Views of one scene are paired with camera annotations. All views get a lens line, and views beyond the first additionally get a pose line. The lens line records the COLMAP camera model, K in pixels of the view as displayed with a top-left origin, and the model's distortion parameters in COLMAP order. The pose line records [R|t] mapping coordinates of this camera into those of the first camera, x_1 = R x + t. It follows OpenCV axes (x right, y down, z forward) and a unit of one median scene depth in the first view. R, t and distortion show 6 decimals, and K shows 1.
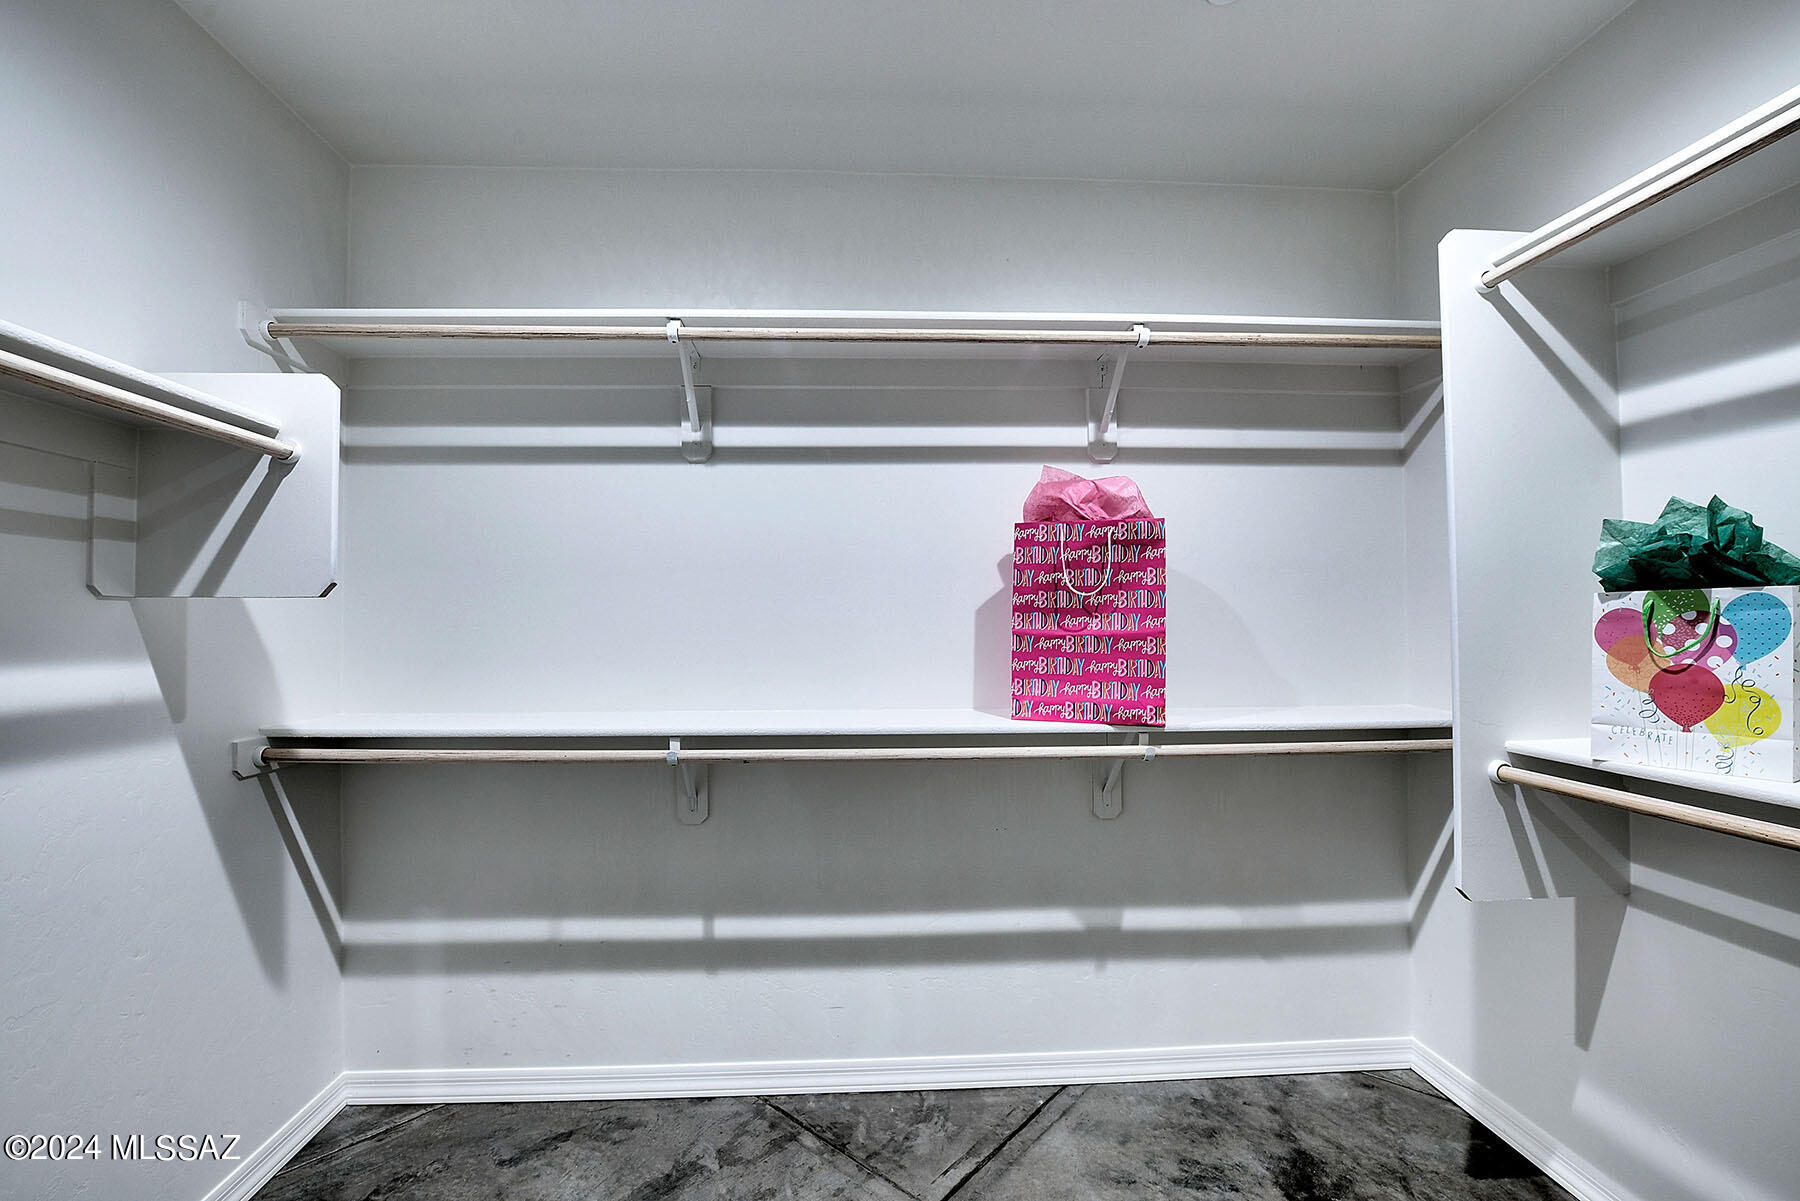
lens RADIAL K [[765.8, 0, 900.0], [0, 765.8, 600.5], [0, 0, 1]] dist [-0.030702, 0.000125]
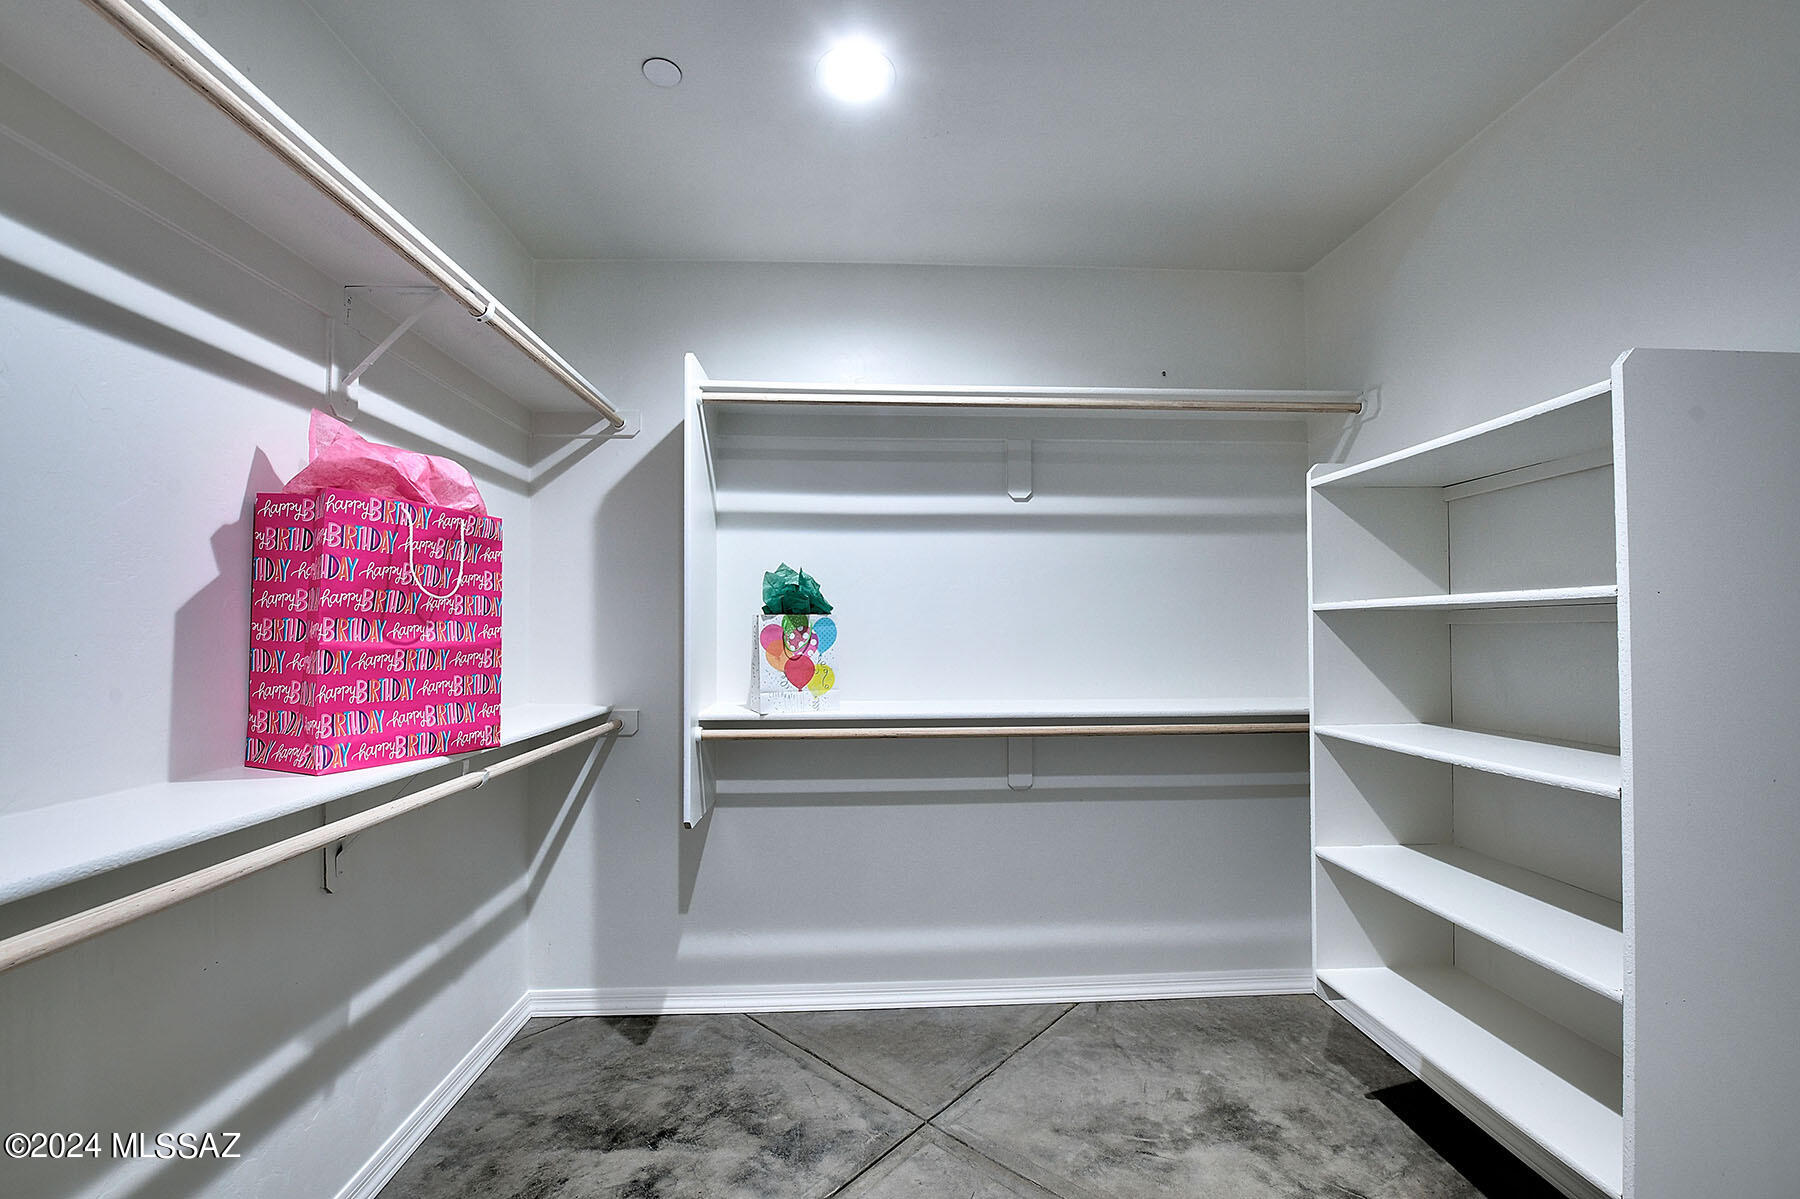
lens RADIAL K [[723.4, 0, 896.8], [0, 723.4, 617.3], [0, 0, 1]] dist [-0.023021, -0.000159]
pose [[-0.000083, 0.022180, 0.999754, -0.502905], [-0.024623, 0.999451, -0.022176, 0.017504], [-0.999697, -0.024619, 0.000464, 0.509142]]
